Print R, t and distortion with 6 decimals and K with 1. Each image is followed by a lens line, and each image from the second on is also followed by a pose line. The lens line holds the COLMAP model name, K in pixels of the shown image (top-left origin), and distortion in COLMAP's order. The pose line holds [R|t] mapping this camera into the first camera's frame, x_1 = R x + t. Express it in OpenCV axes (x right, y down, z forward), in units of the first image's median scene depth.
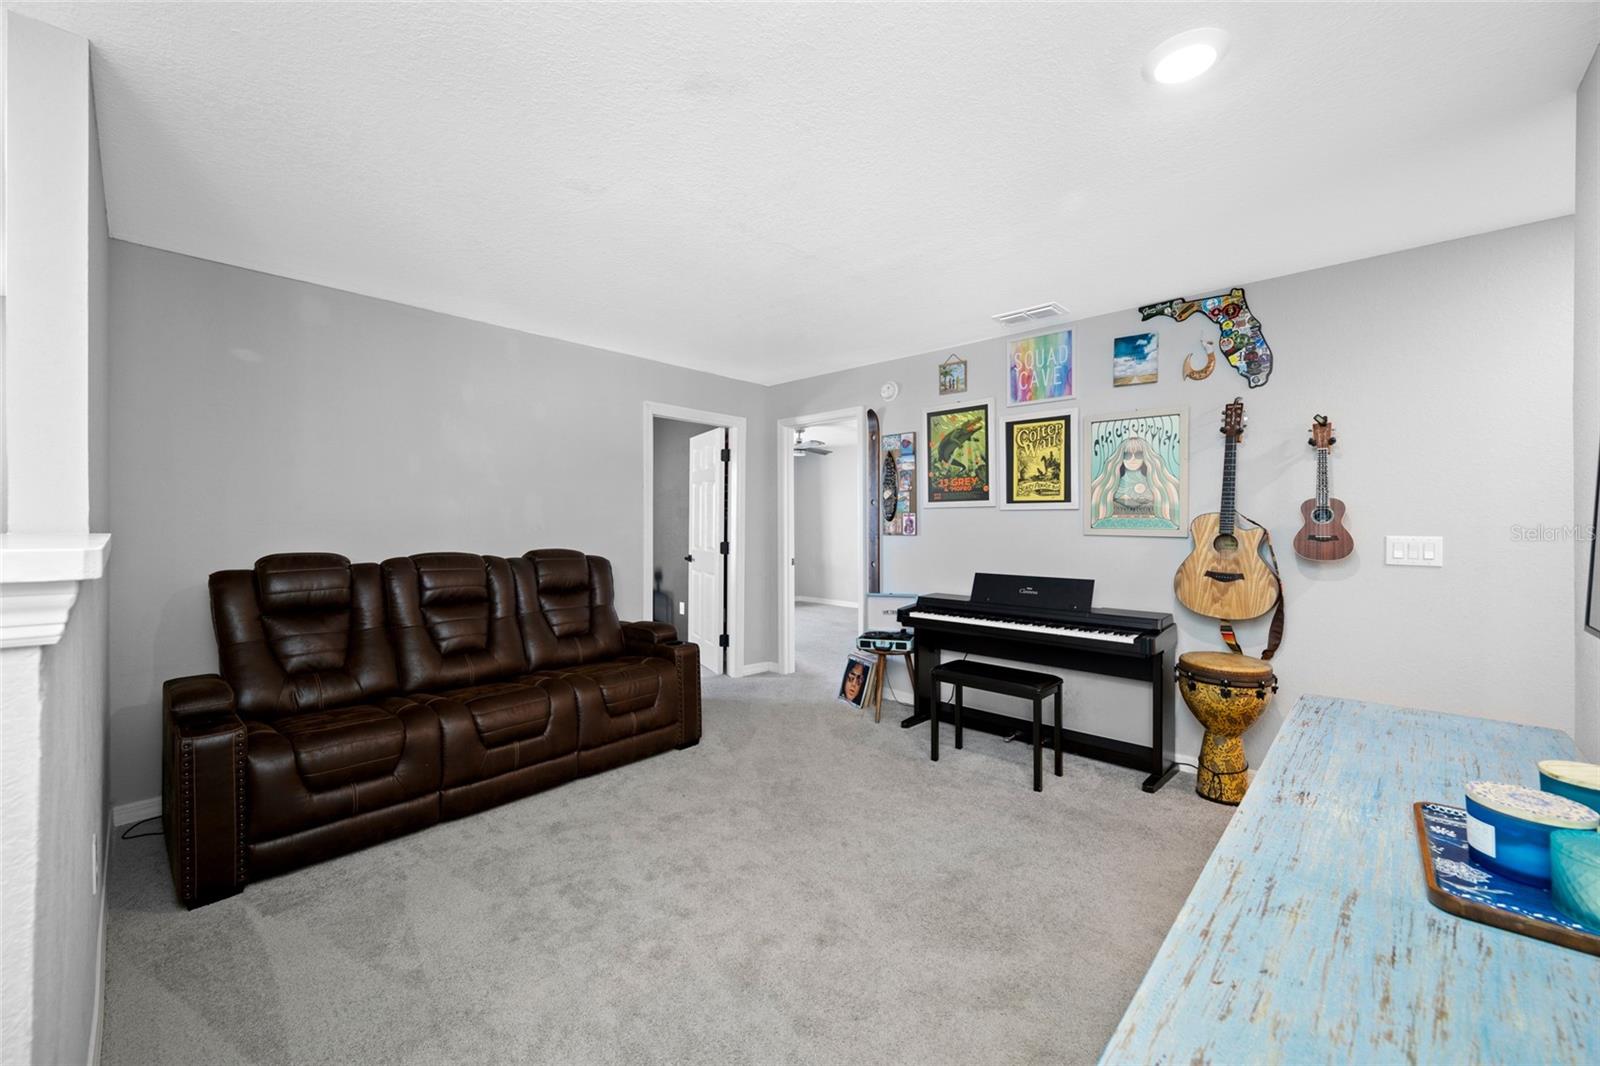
lens RADIAL K [[625.0, 0, 803.9], [0, 625.0, 524.3], [0, 0, 1]] dist [0.004022, 0.000074]
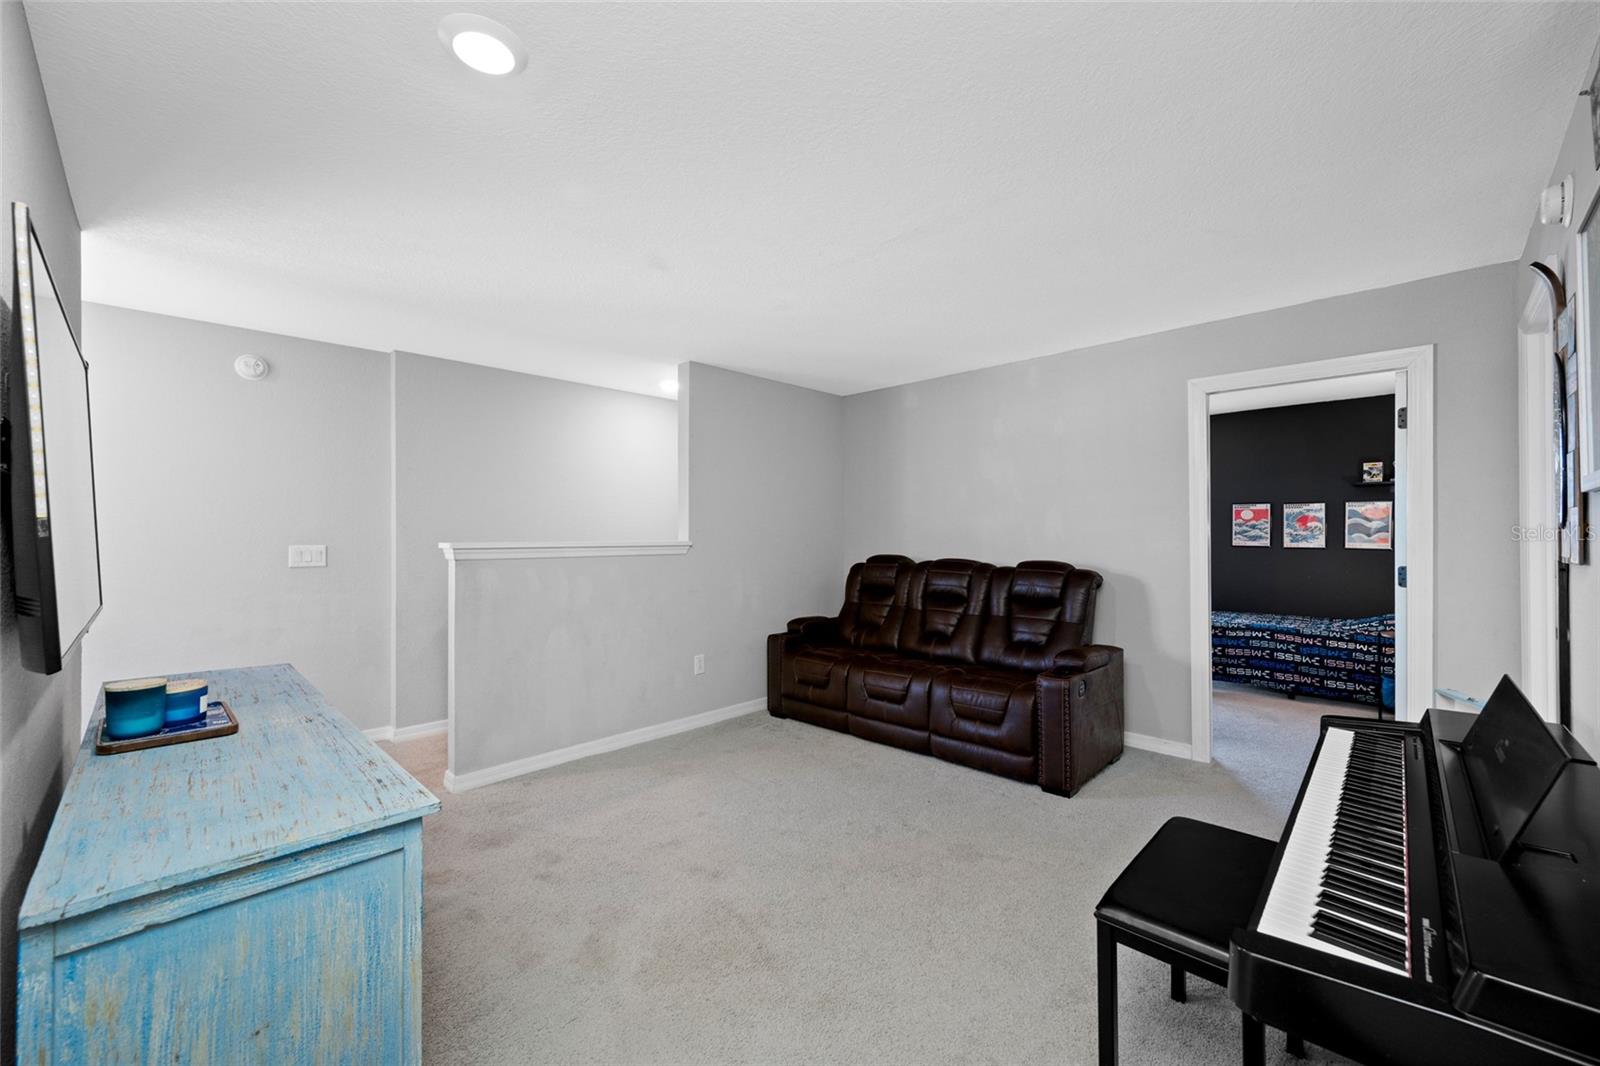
lens RADIAL K [[625.0, 0, 804.7], [0, 625.0, 539.5], [0, 0, 1]] dist [0.004022, 0.000074]
pose [[-0.016470, 0.003234, -0.999859, 0.755201], [0.004122, 0.999986, 0.003167, -0.000257], [0.999856, -0.004069, -0.016483, 0.734172]]
